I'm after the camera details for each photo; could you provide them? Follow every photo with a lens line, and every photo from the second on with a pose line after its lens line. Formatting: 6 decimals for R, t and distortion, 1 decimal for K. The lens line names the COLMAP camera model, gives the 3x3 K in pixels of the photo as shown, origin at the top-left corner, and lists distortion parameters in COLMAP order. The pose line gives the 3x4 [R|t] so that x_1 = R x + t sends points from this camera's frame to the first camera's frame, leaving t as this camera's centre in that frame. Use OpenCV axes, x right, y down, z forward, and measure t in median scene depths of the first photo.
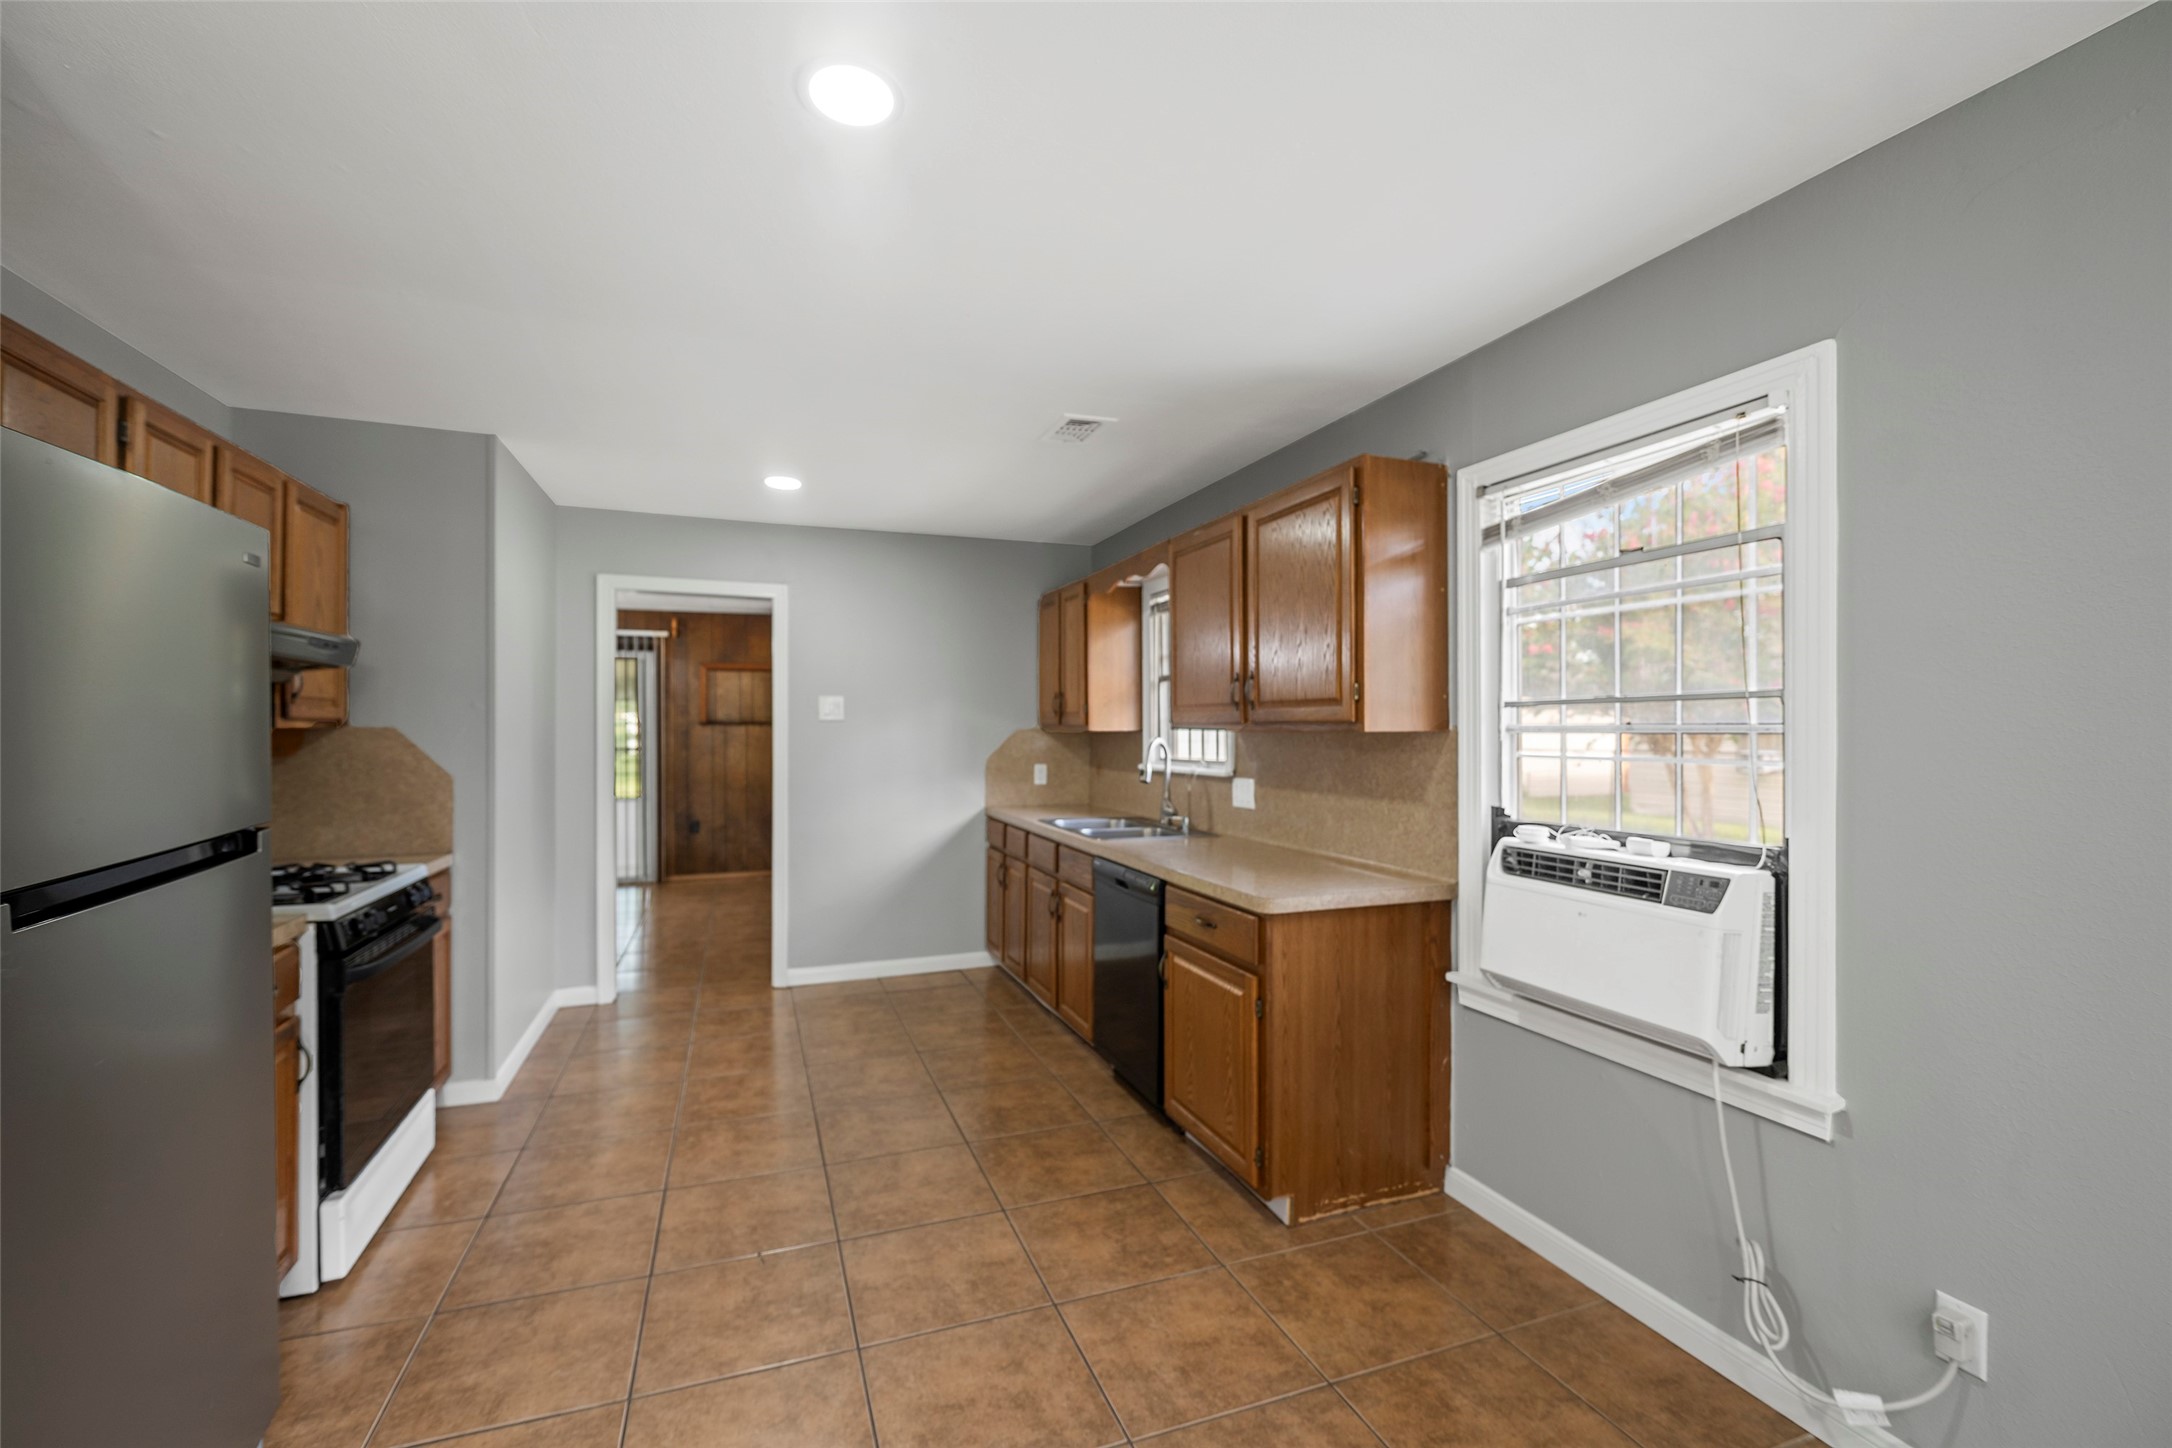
lens RADIAL K [[899.3, 0, 1084.8], [0, 899.3, 726.9], [0, 0, 1]] dist [-0.002741, -0.000561]
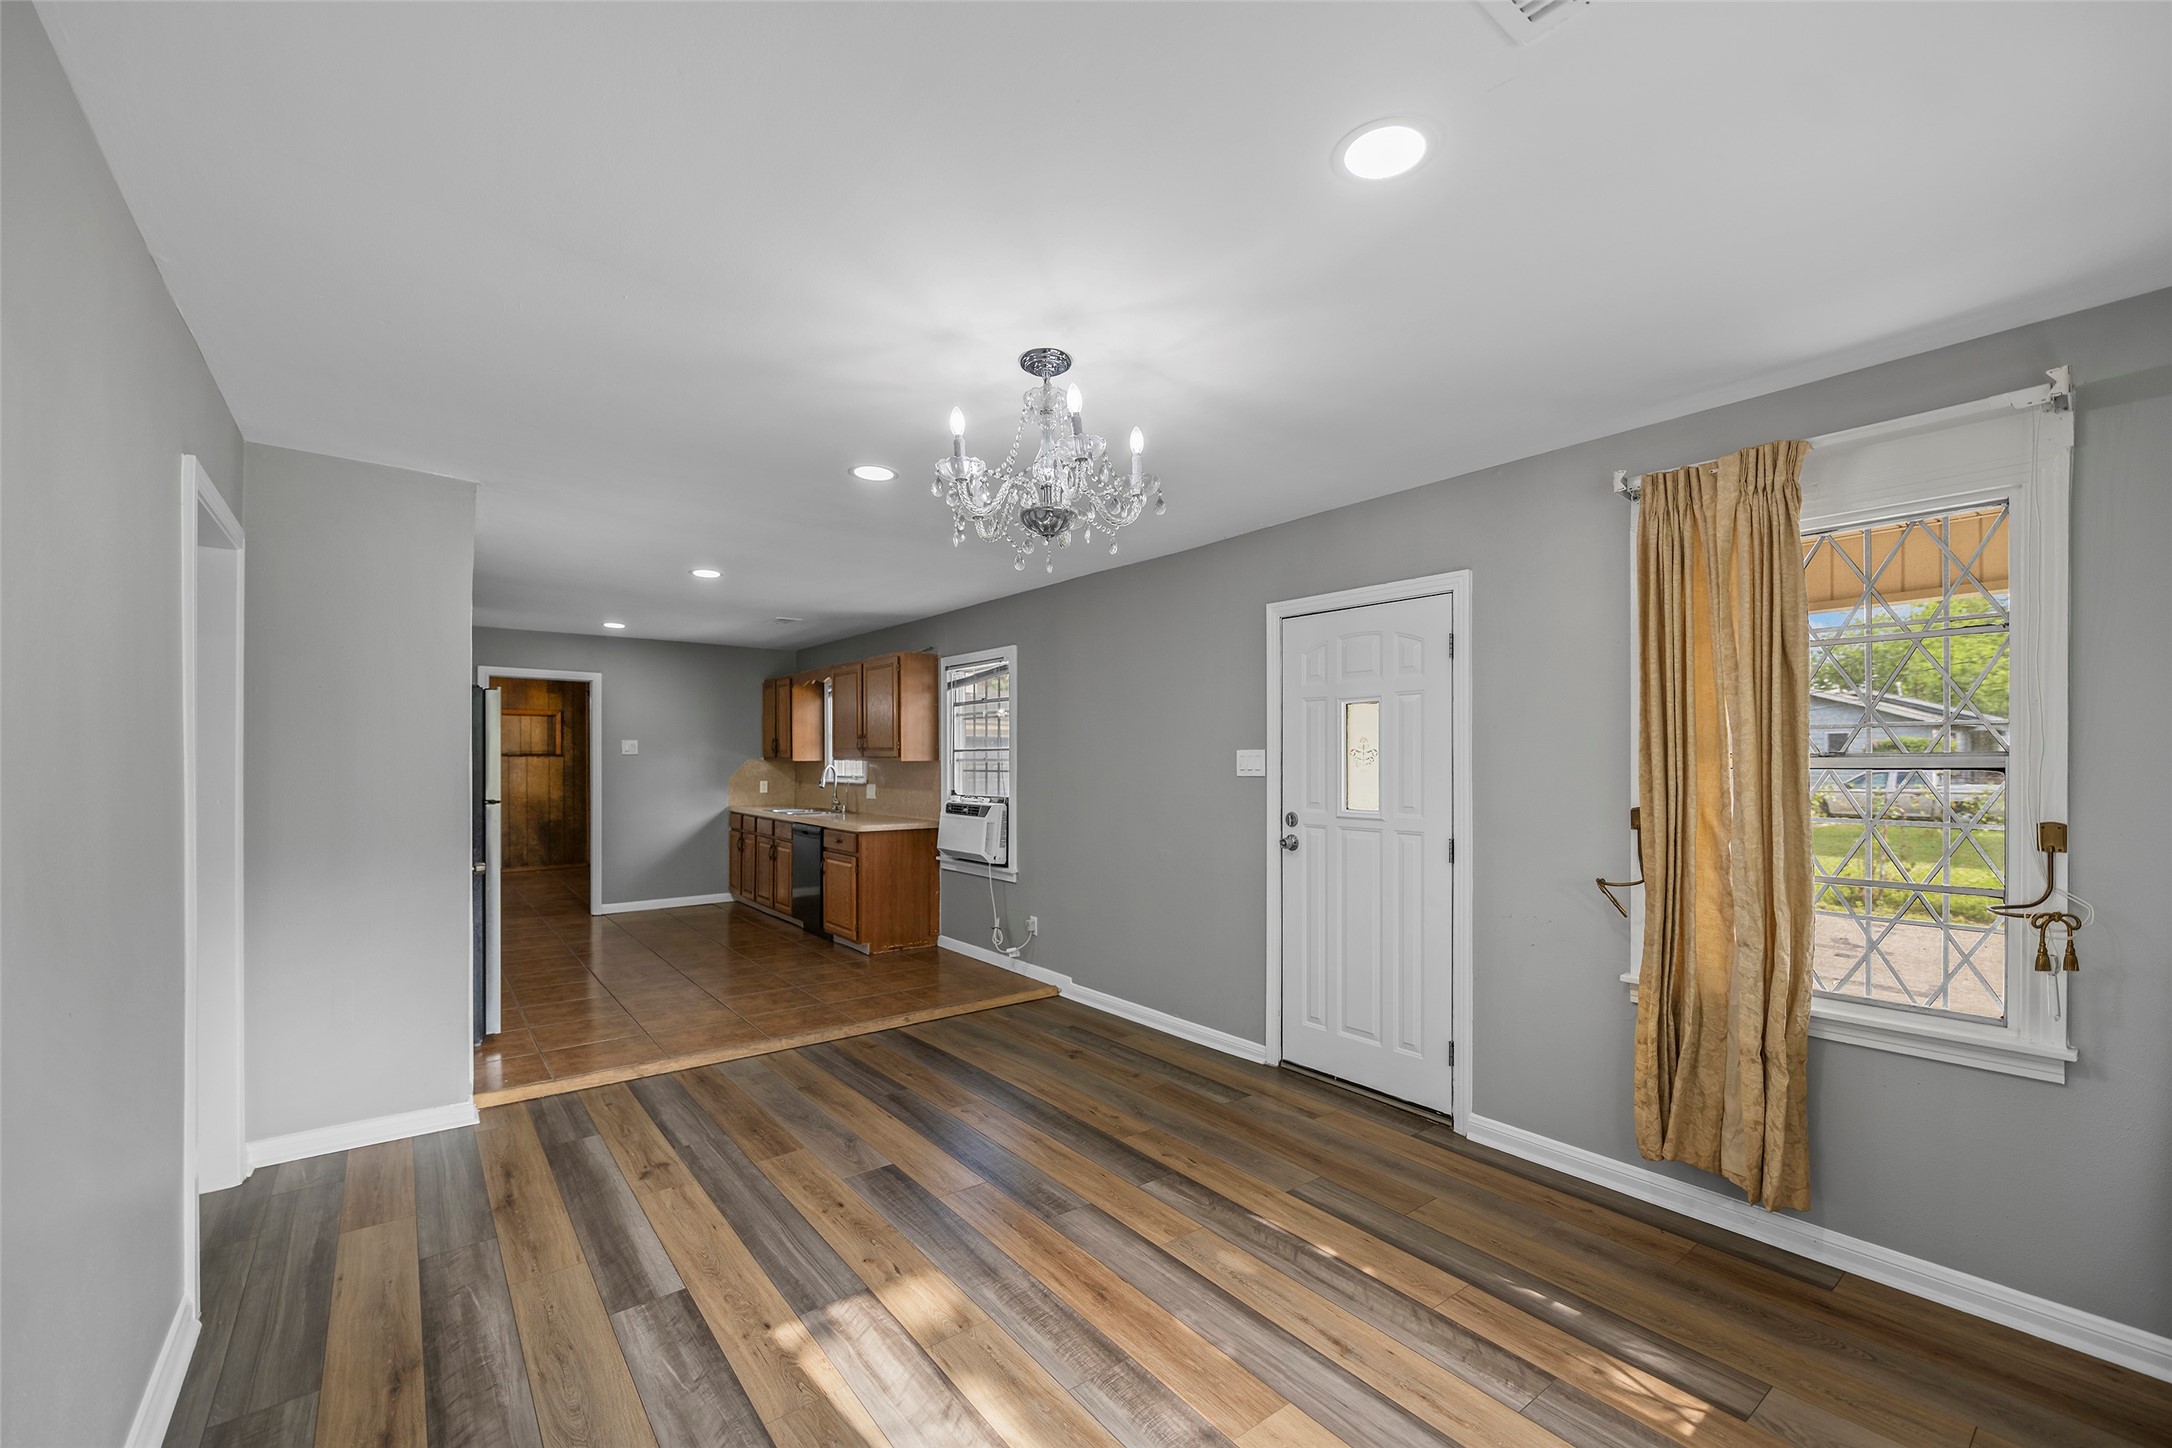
lens RADIAL K [[882.8, 0, 1086.3], [0, 882.8, 759.2], [0, 0, 1]] dist [-0.001952, -0.000057]
pose [[0.953712, 0.001646, 0.300717, 0.042776], [-0.002283, 0.999996, 0.001768, -0.003930], [-0.300713, -0.002373, 0.953712, -1.082746]]
